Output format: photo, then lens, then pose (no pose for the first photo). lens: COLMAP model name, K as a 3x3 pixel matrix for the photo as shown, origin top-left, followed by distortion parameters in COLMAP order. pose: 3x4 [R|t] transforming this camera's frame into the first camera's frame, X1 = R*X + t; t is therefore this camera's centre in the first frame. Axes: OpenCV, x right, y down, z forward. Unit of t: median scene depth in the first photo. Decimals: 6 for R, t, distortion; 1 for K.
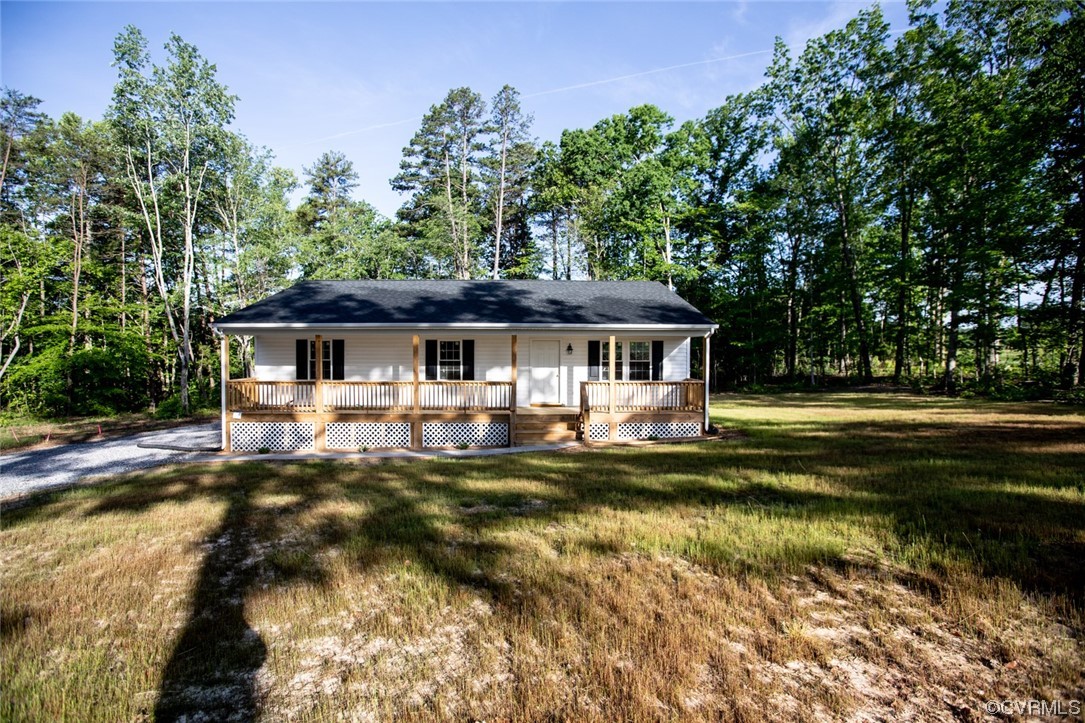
lens RADIAL K [[495.4, 0, 537.0], [0, 495.4, 360.0], [0, 0, 1]] dist [-0.053979, 0.018780]
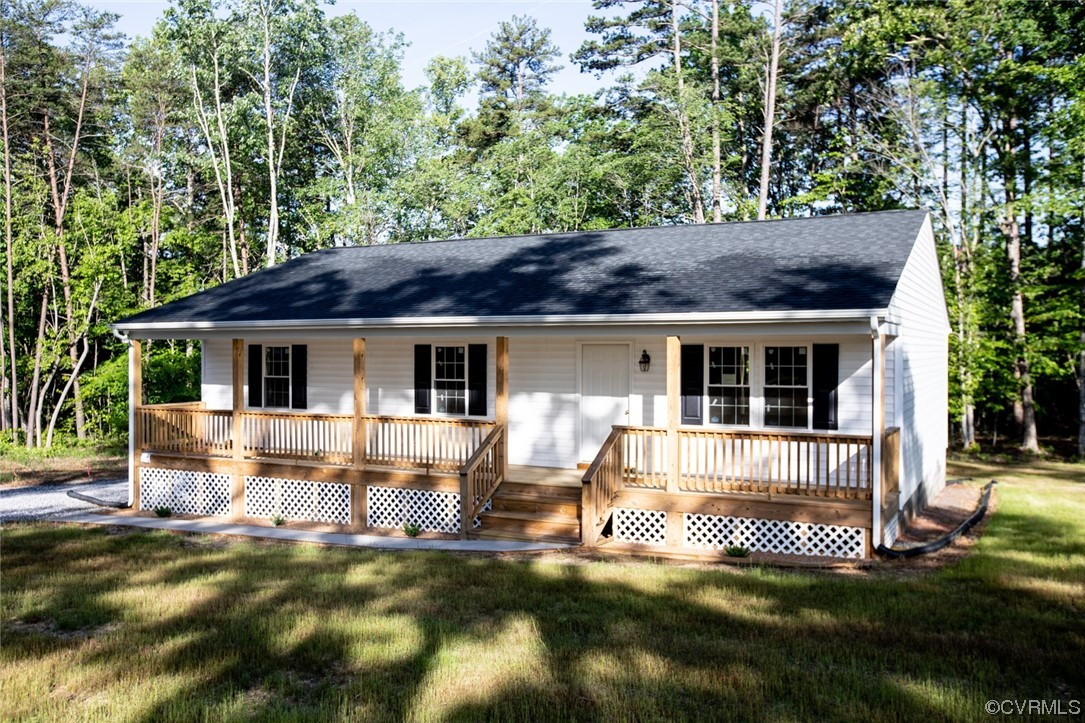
lens RADIAL K [[971.1, 0, 542.5], [0, 971.1, 363.0], [0, 0, 1]] dist [-0.000213, 0.001379]
pose [[0.871039, 0.003843, -0.491199, 0.461681], [-0.014674, 0.999727, -0.018199, -0.000307], [0.490995, 0.023060, 0.870857, 0.084455]]
